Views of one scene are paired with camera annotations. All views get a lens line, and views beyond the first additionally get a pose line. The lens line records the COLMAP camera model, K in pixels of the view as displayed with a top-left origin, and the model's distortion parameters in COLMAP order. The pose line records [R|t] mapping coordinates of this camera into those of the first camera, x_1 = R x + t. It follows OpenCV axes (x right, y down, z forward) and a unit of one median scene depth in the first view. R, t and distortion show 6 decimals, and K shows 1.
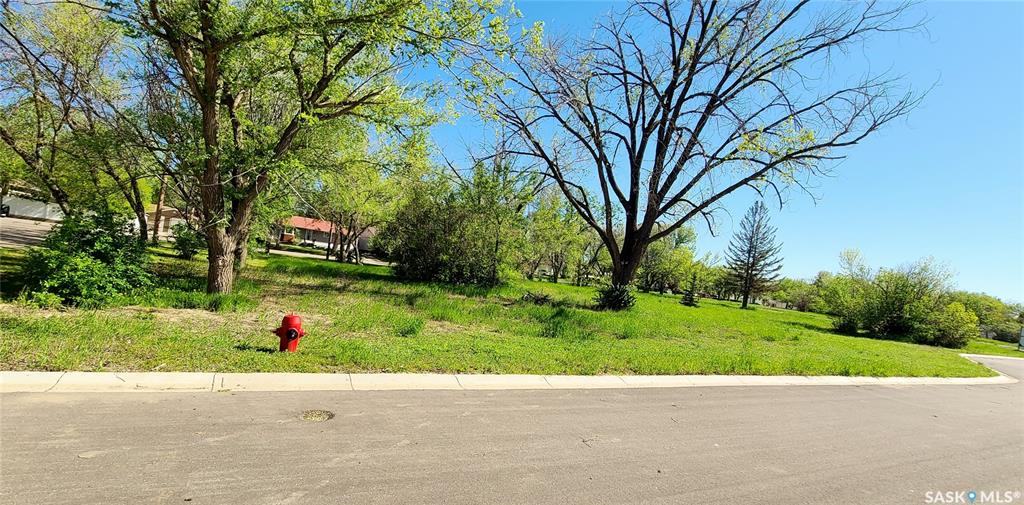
lens RADIAL K [[454.0, 0, 491.1], [0, 454.0, 254.6], [0, 0, 1]] dist [-0.001334, 0.000051]
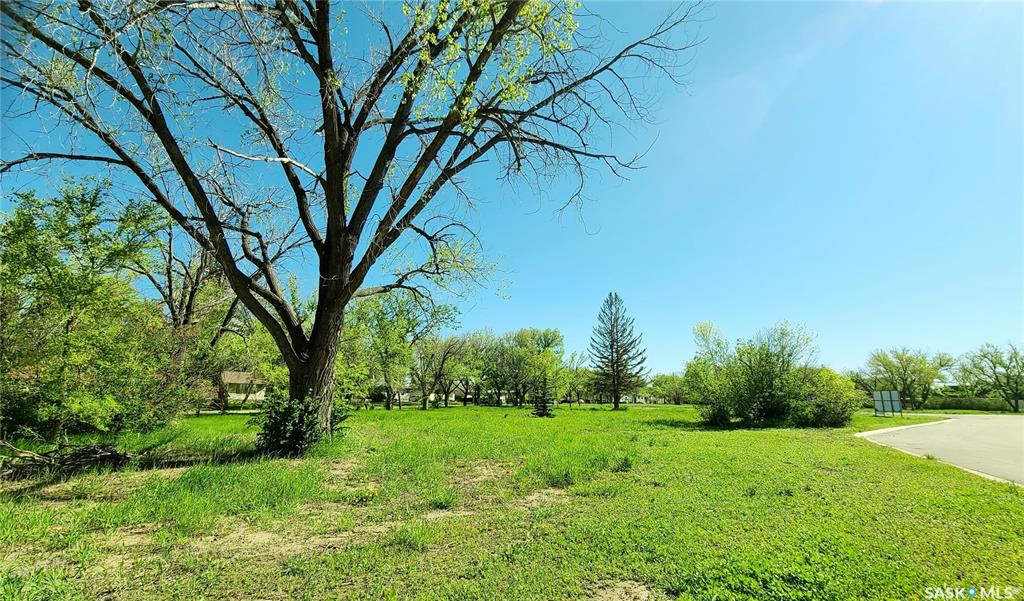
lens RADIAL K [[392.7, 0, 511.9], [0, 392.7, 324.9], [0, 0, 1]] dist [0.000702, 0.000046]
pose [[0.973571, -0.090330, 0.209760, 0.396041], [0.120950, 0.983012, -0.138054, 0.067766], [-0.193726, 0.159775, 0.967958, 0.493376]]
